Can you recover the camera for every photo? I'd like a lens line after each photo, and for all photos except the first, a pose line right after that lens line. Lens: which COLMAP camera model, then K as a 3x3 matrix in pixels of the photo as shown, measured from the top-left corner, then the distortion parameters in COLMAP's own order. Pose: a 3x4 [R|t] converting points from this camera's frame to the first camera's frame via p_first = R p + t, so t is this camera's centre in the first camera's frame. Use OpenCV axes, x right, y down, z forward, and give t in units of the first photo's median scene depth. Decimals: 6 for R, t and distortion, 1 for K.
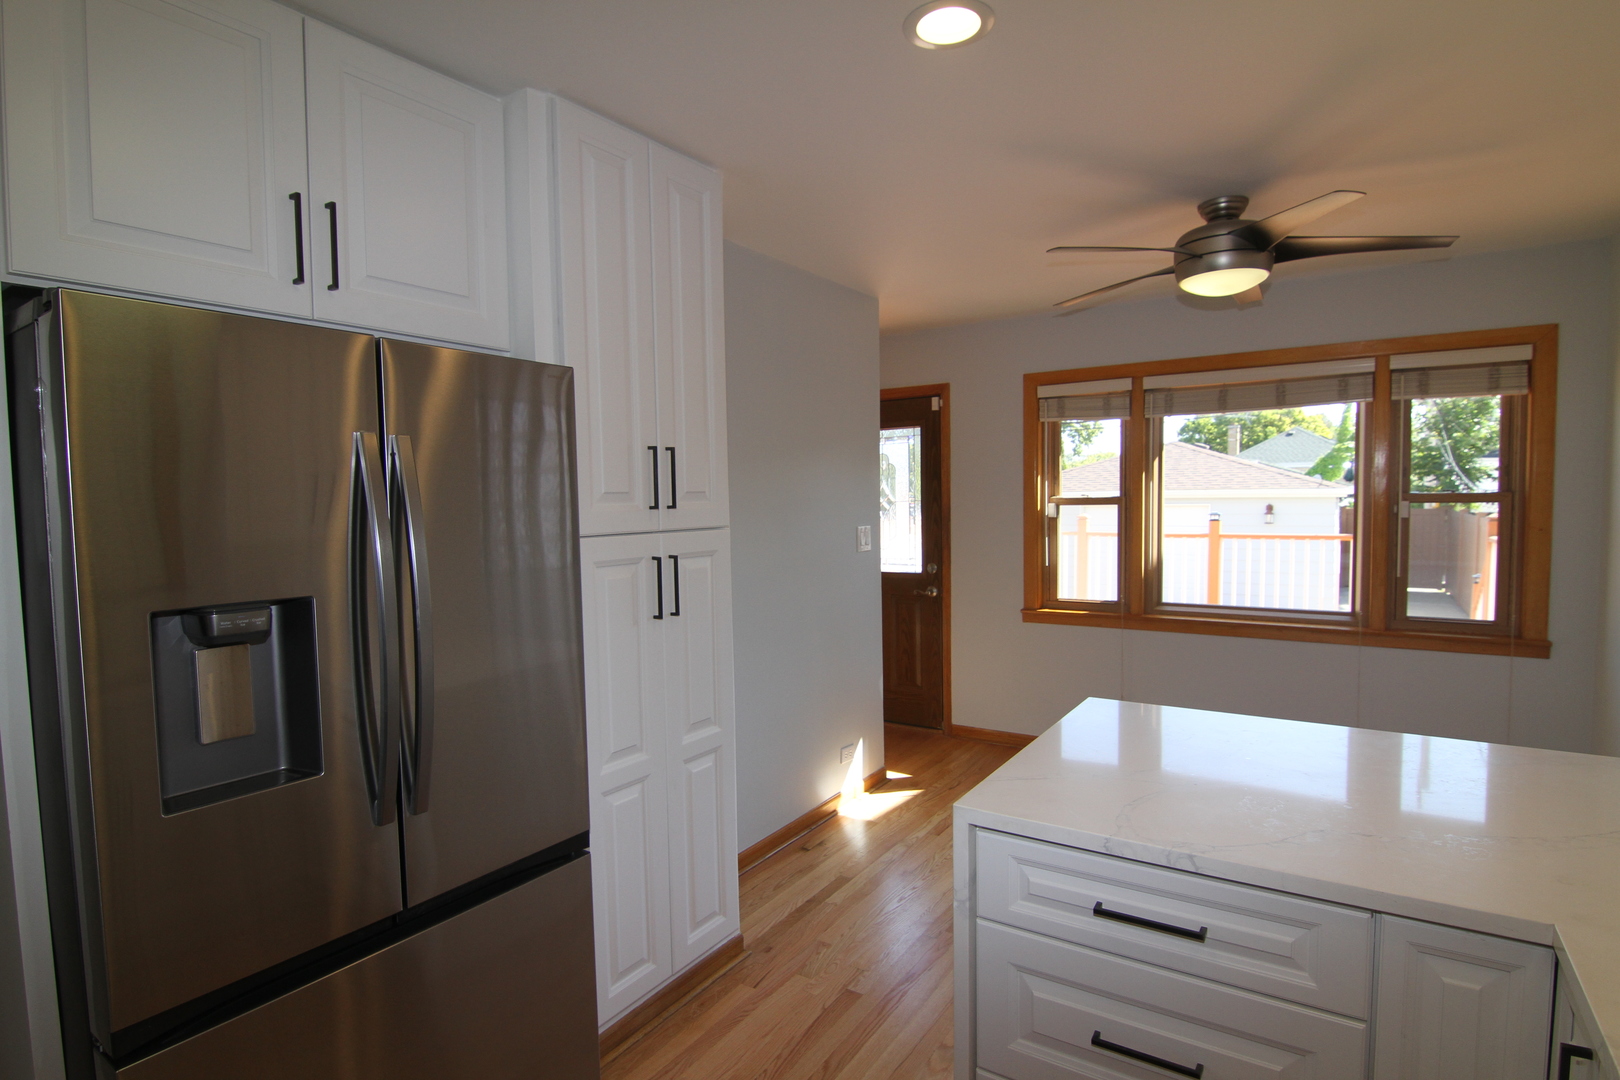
lens RADIAL K [[820.2, 0, 818.3], [0, 820.2, 542.4], [0, 0, 1]] dist [-0.005567, -0.007520]
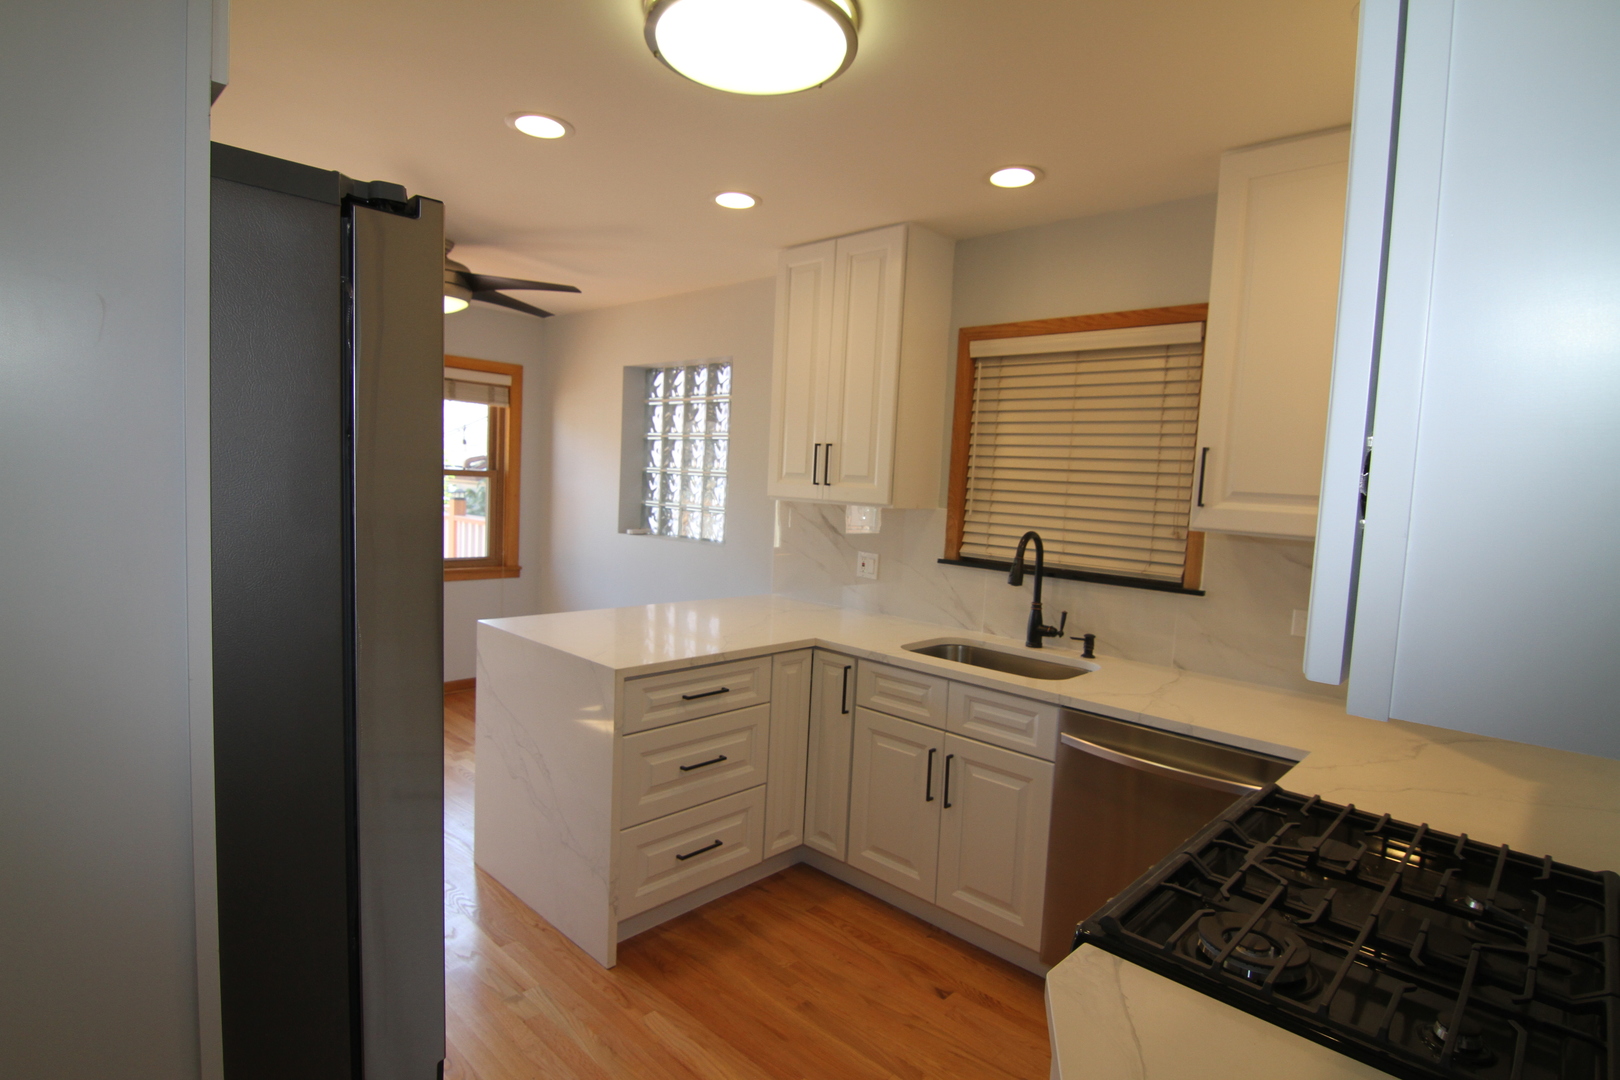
lens RADIAL K [[820.2, 0, 807.5], [0, 820.2, 544.0], [0, 0, 1]] dist [-0.005567, -0.007520]
pose [[0.184348, -0.049622, 0.981608, -0.559263], [0.004061, 0.998755, 0.049726, 0.001124], [-0.982853, -0.005181, 0.184320, 0.149890]]
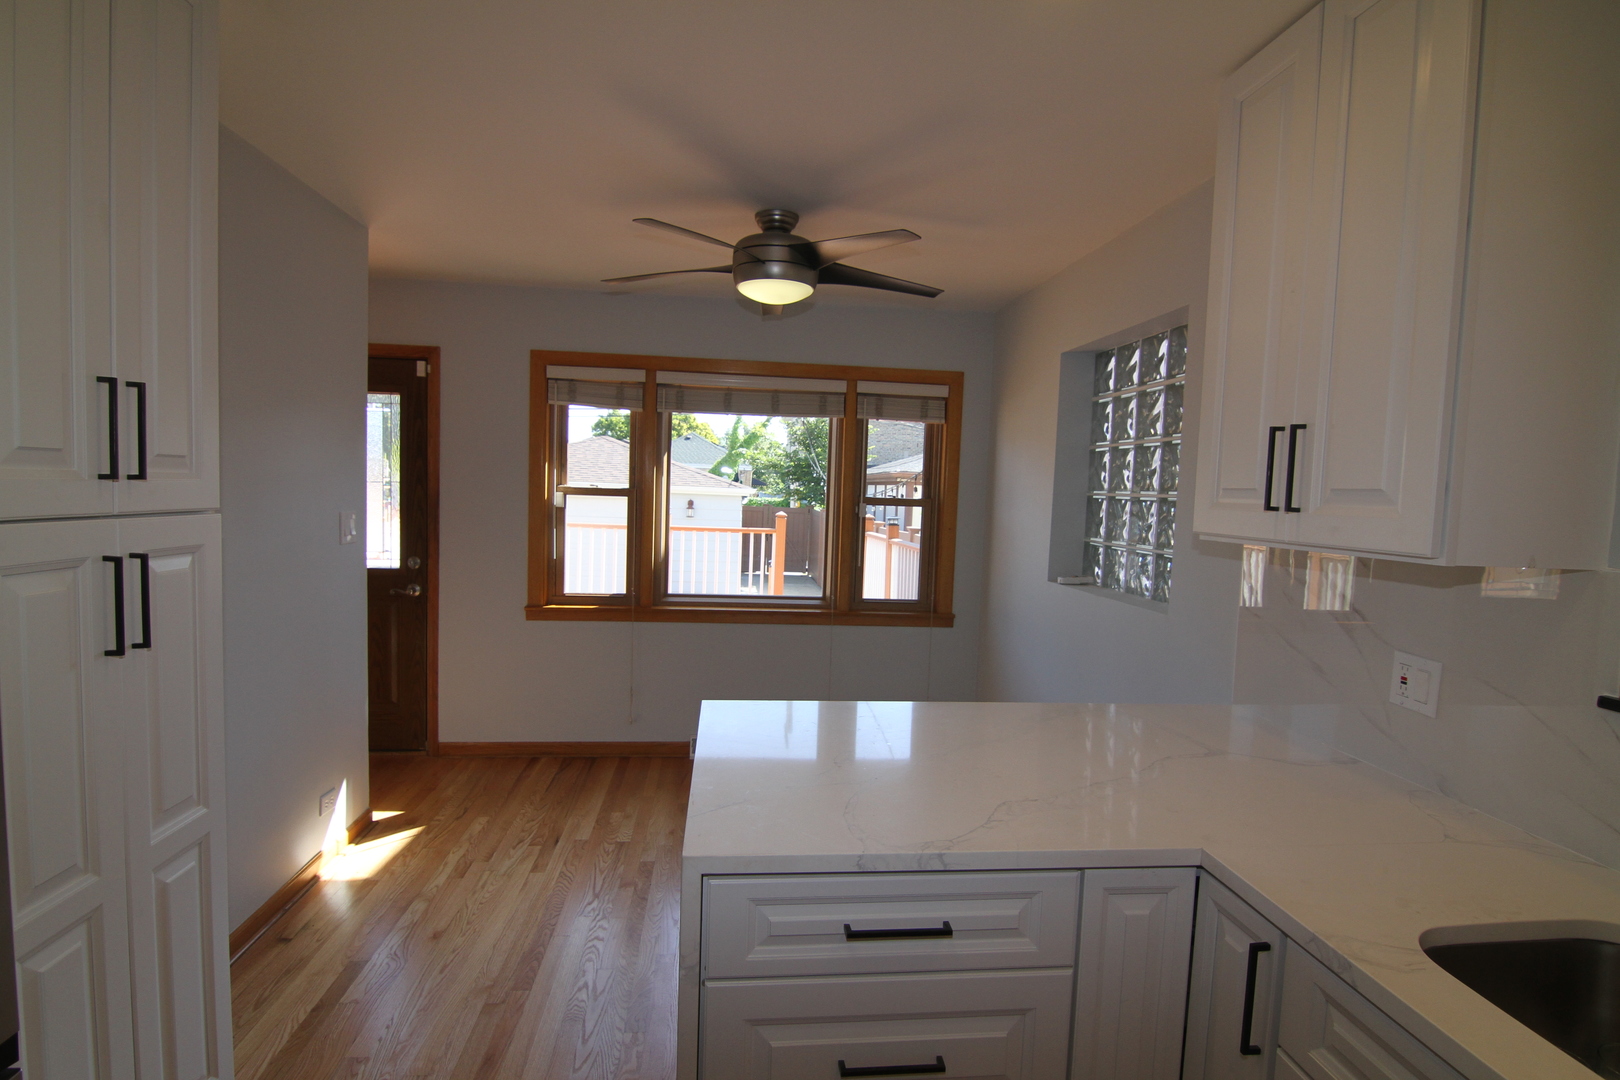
lens RADIAL K [[820.2, 0, 810.3], [0, 820.2, 544.8], [0, 0, 1]] dist [-0.005567, -0.007520]
pose [[0.776088, 0.002117, 0.630621, -0.111958], [-0.012379, 0.999853, 0.011877, -0.003156], [-0.630503, -0.017024, 0.776000, 0.119066]]
